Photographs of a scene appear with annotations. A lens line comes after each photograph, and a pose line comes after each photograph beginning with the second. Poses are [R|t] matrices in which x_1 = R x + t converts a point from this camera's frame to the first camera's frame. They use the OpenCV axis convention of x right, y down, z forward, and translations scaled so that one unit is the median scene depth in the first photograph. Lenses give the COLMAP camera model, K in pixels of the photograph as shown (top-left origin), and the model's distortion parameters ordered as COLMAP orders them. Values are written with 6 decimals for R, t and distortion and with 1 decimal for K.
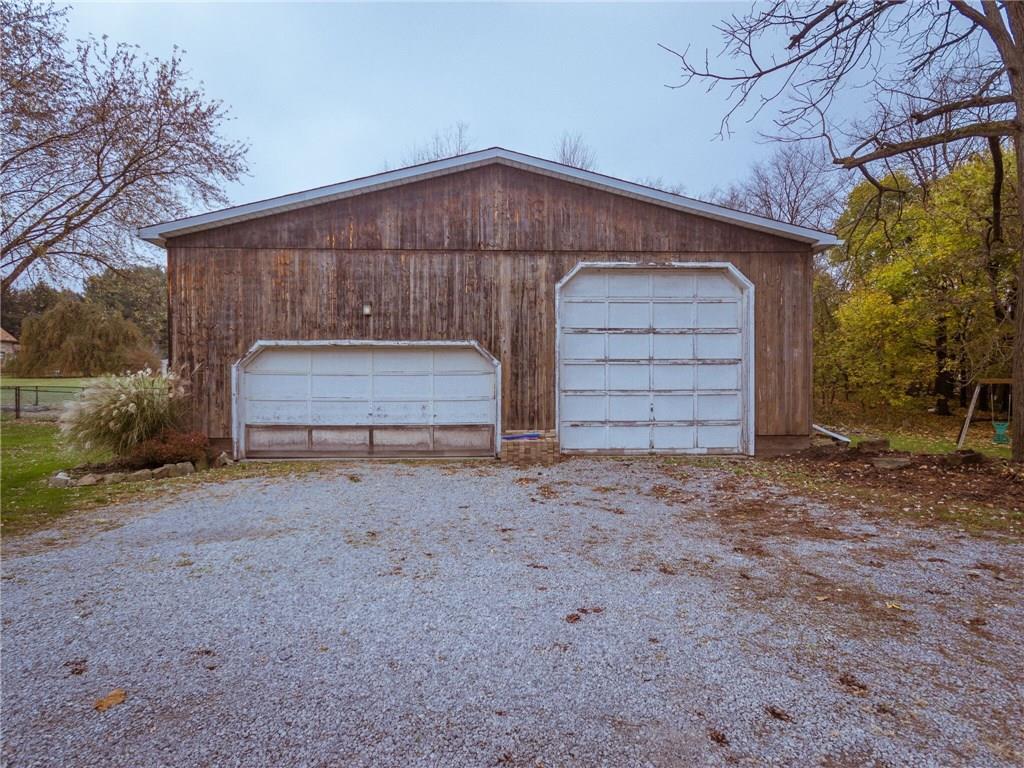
lens RADIAL K [[532.5, 0, 510.4], [0, 532.5, 384.6], [0, 0, 1]] dist [0.001462, 0.000123]
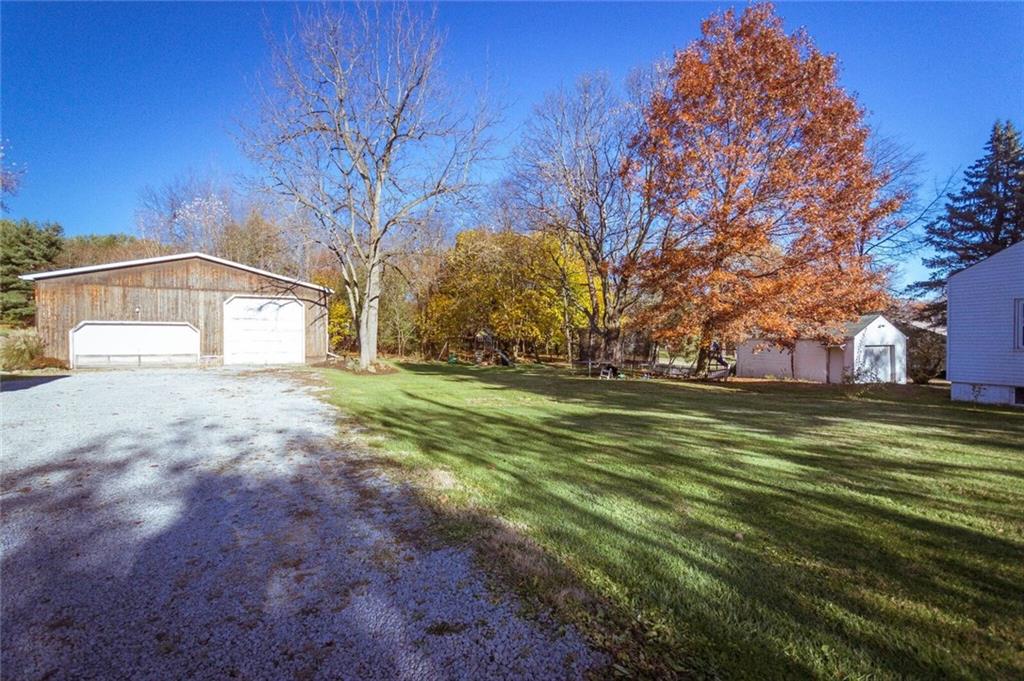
lens RADIAL K [[469.8, 0, 518.3], [0, 469.8, 341.7], [0, 0, 1]] dist [0.003339, -0.000134]
pose [[0.909512, -0.000106, 0.415679, 0.459328], [-0.004552, 0.999937, 0.010216, -0.016631], [-0.415654, -0.011184, 0.909454, -1.839331]]
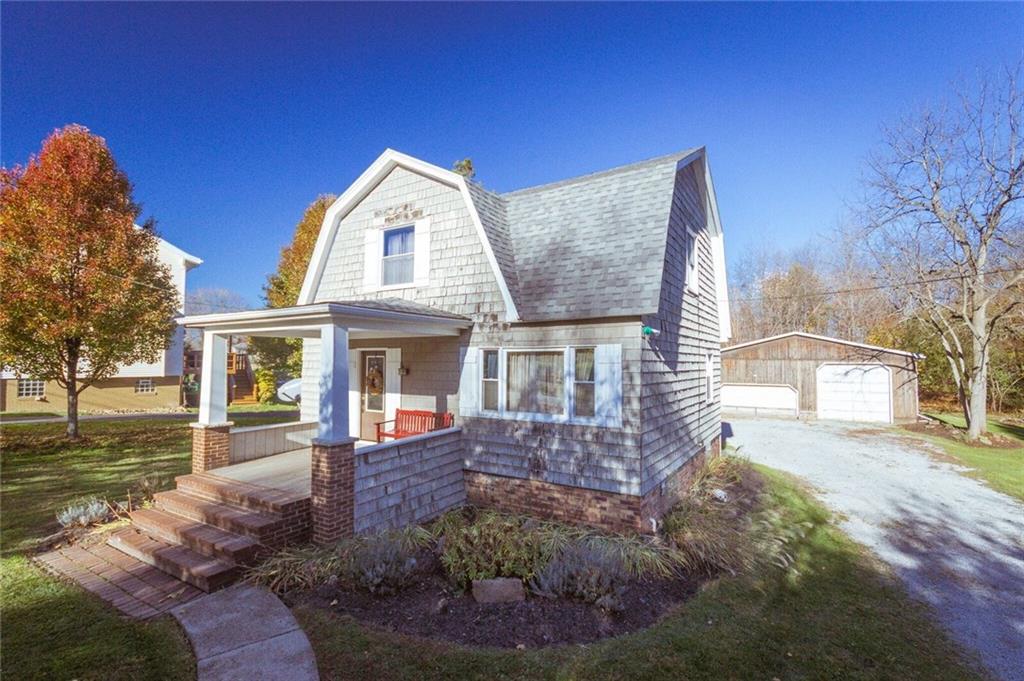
lens RADIAL K [[469.8, 0, 512.4], [0, 469.8, 345.8], [0, 0, 1]] dist [0.003339, -0.000134]
pose [[0.850740, -0.013754, -0.525407, 0.014220], [-0.000778, 0.999623, -0.027428, -0.253797], [0.525587, 0.023742, 0.850409, -2.627498]]
